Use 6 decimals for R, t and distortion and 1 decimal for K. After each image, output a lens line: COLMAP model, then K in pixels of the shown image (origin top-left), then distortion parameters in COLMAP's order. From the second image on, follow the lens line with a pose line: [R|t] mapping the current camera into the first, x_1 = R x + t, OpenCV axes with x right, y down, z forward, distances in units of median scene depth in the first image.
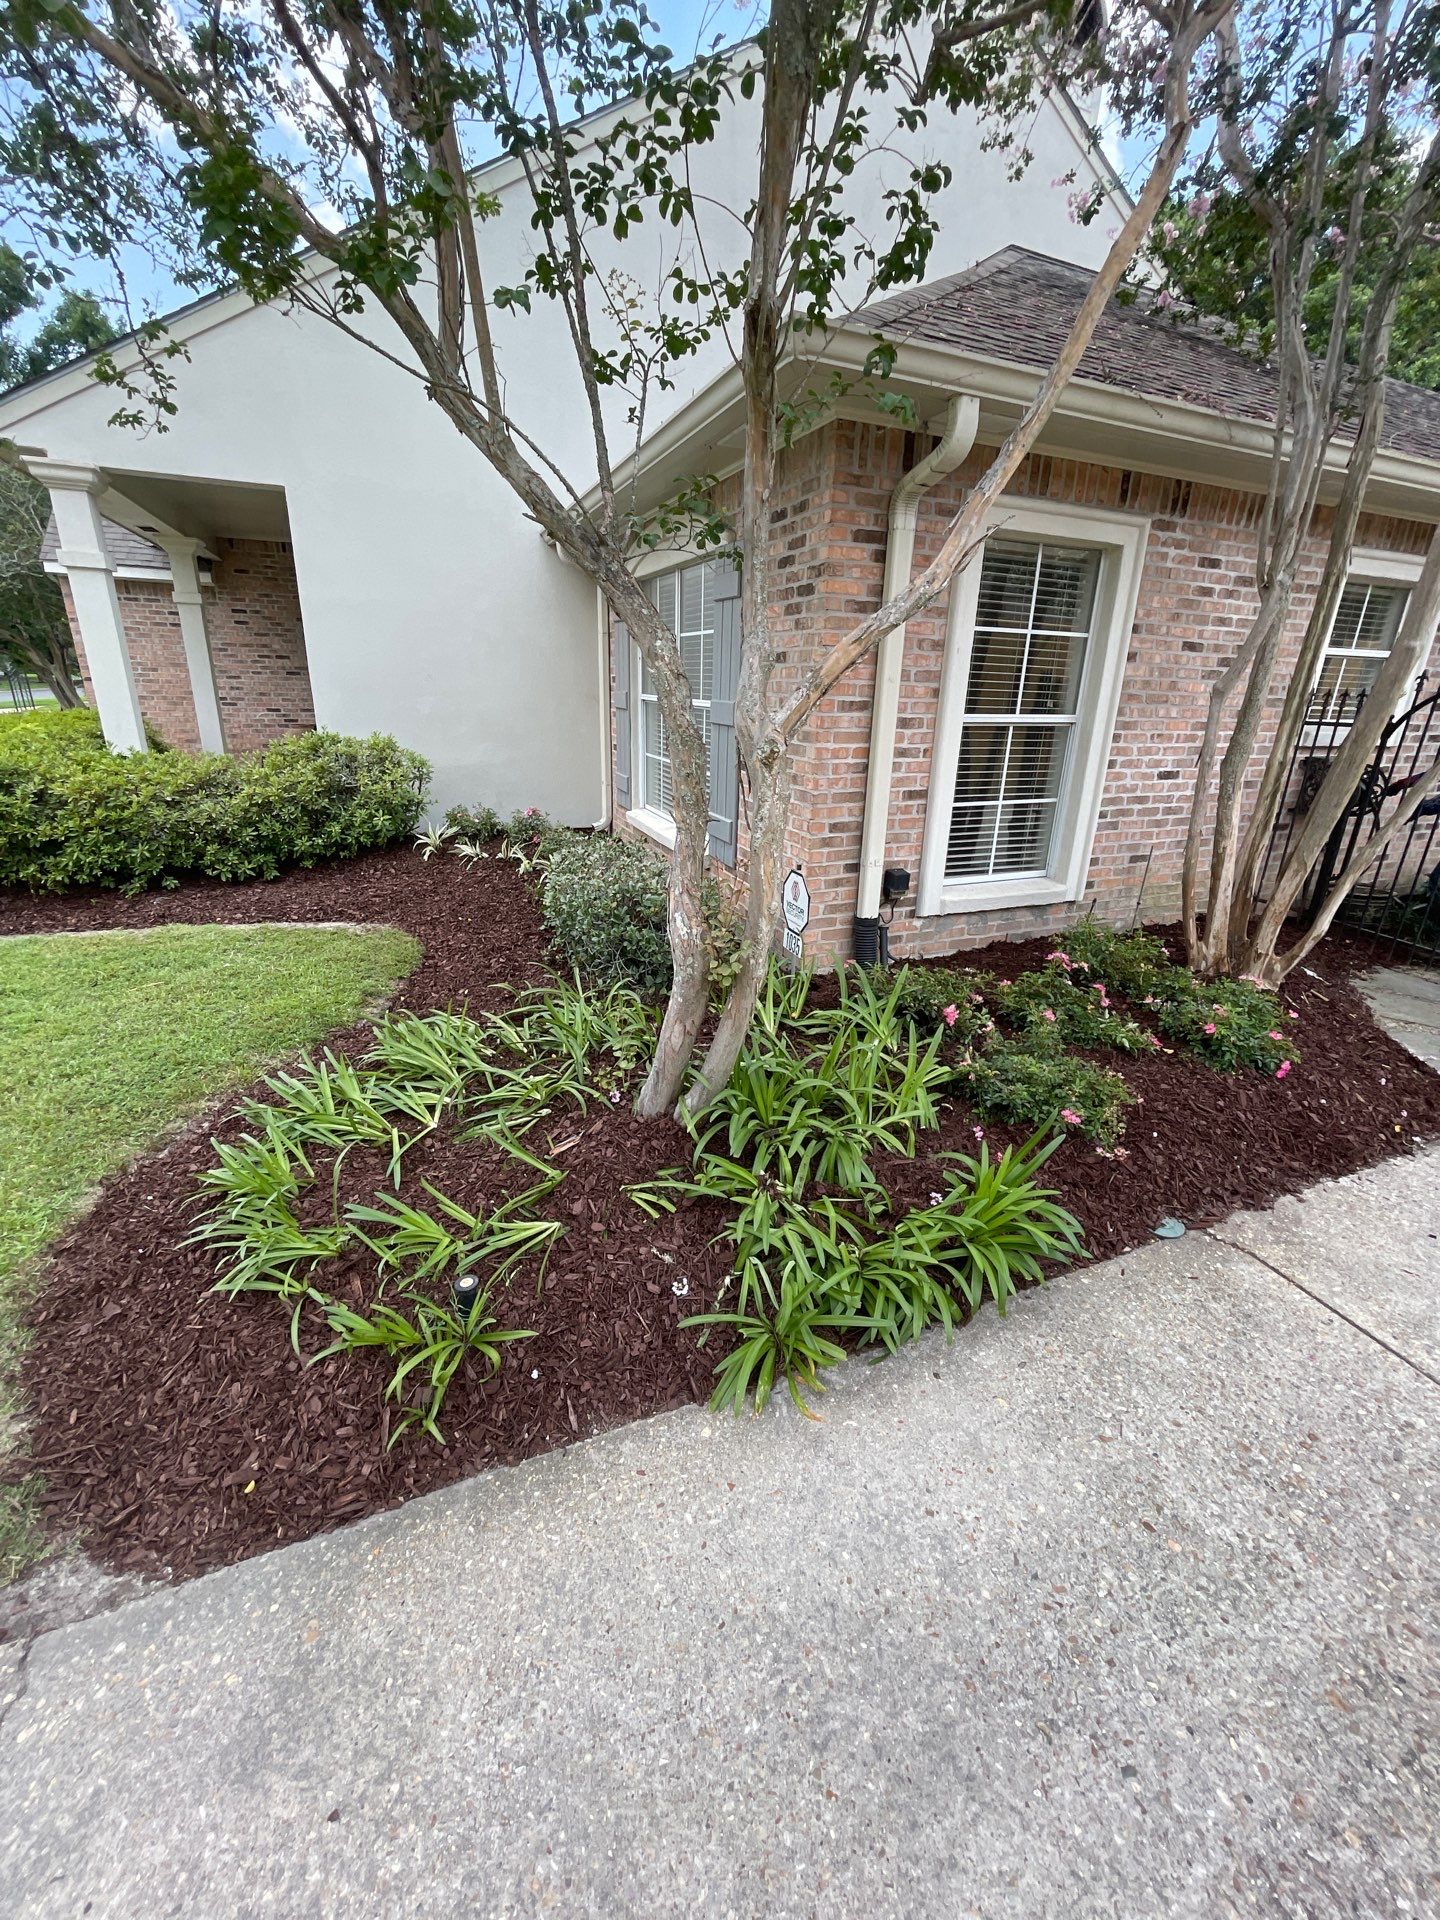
lens RADIAL K [[775.6, 0, 720.0], [0, 775.6, 960.0], [0, 0, 1]] dist [0.002378, 0.000562]
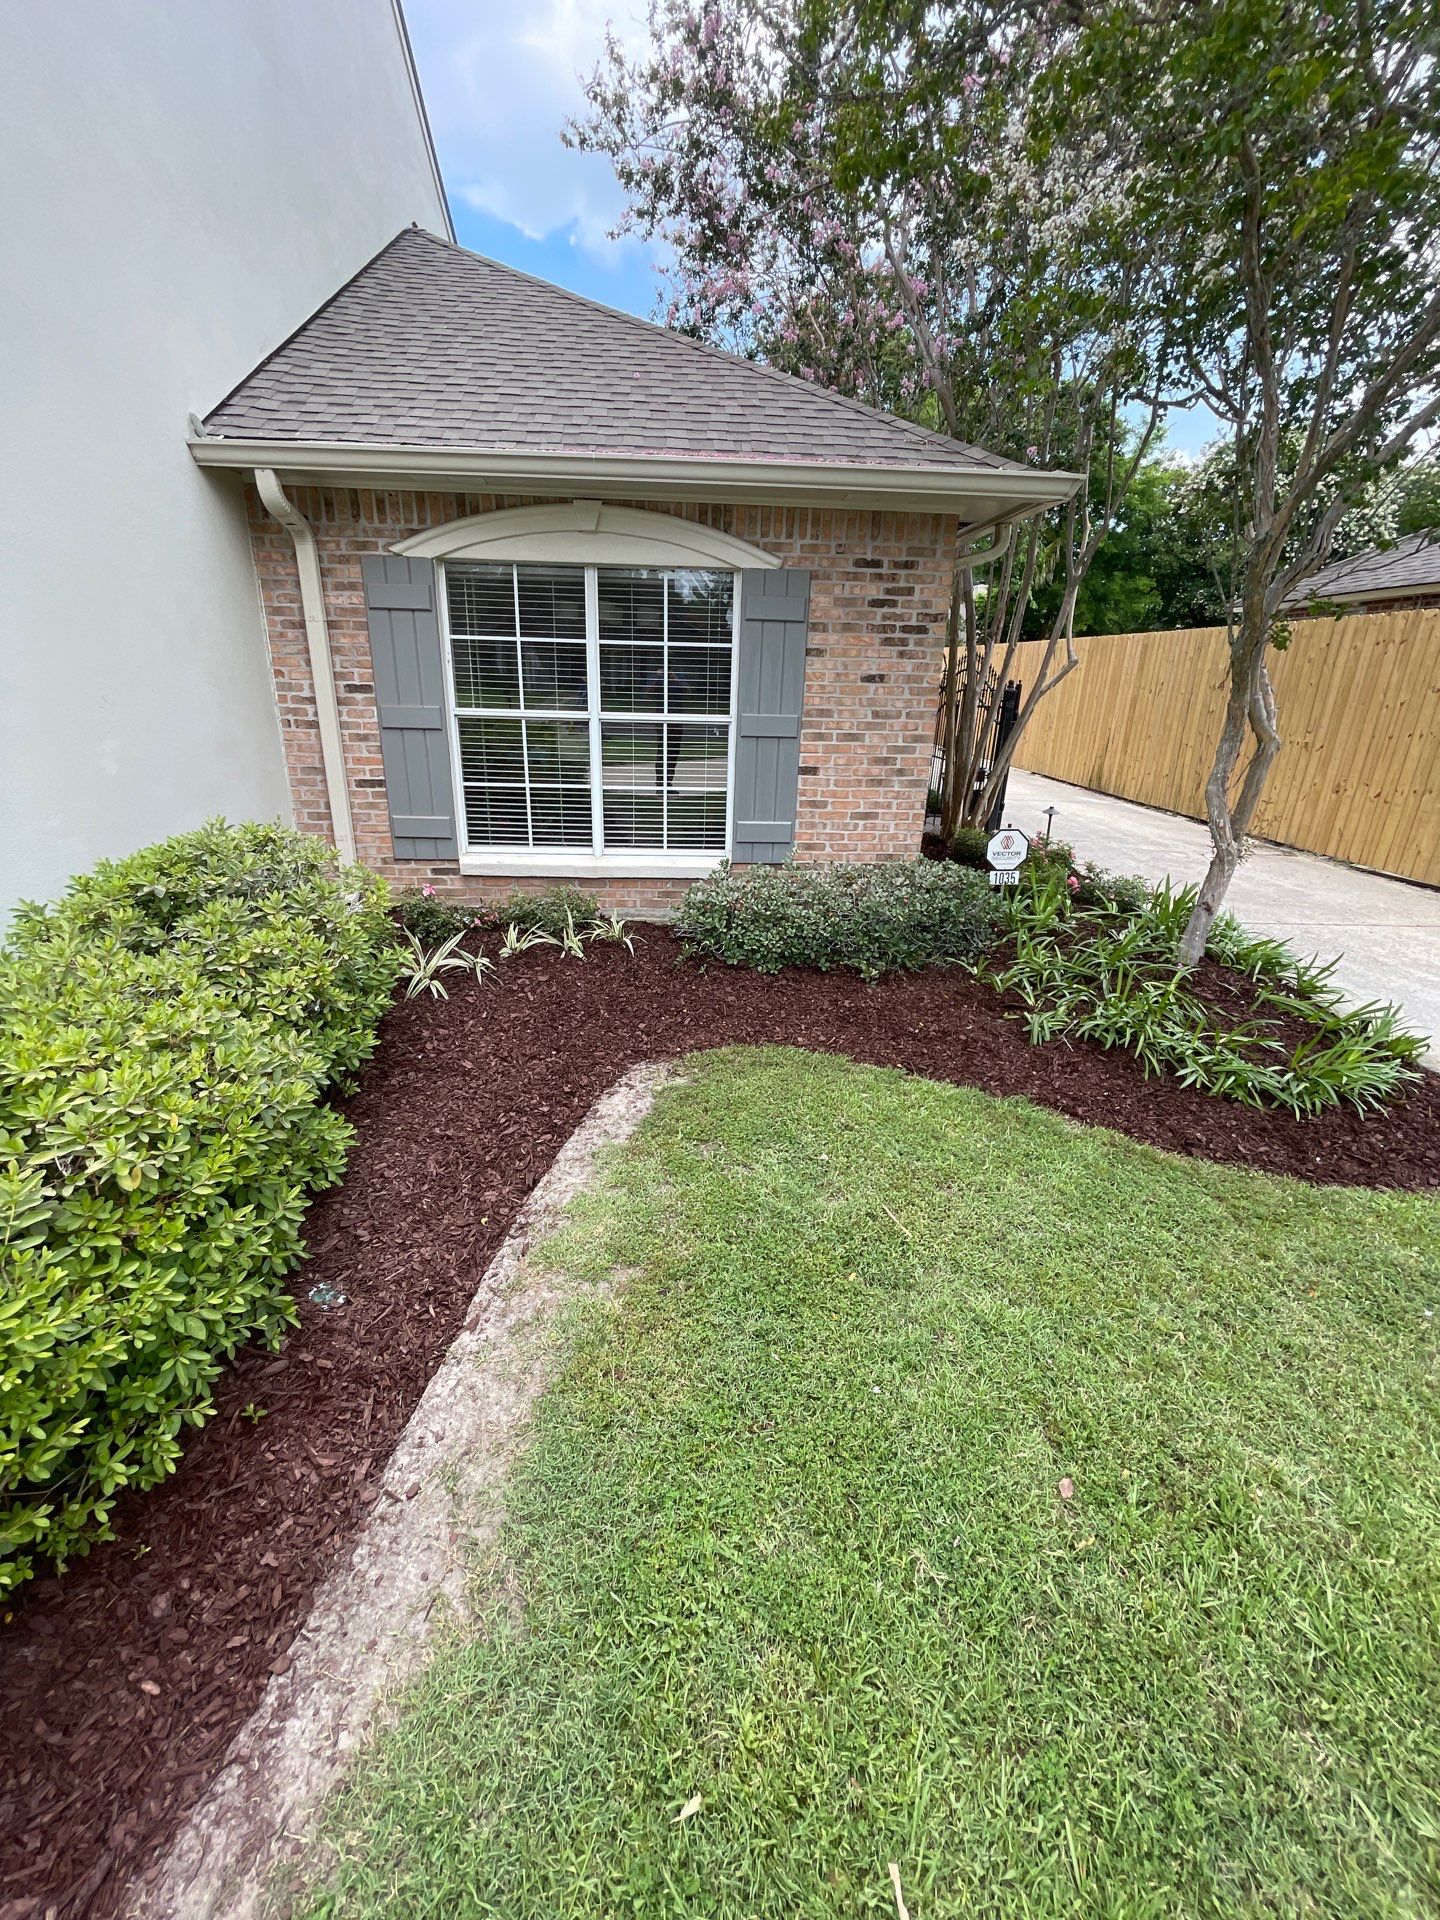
lens RADIAL K [[791.4, 0, 720.0], [0, 791.4, 960.0], [0, 0, 1]] dist [-0.010918, 0.003541]
pose [[0.305808, -0.338624, 0.889840, -1.035736], [0.305211, 0.920157, 0.245270, -0.292804], [-0.901847, 0.196583, 0.384743, 0.670625]]
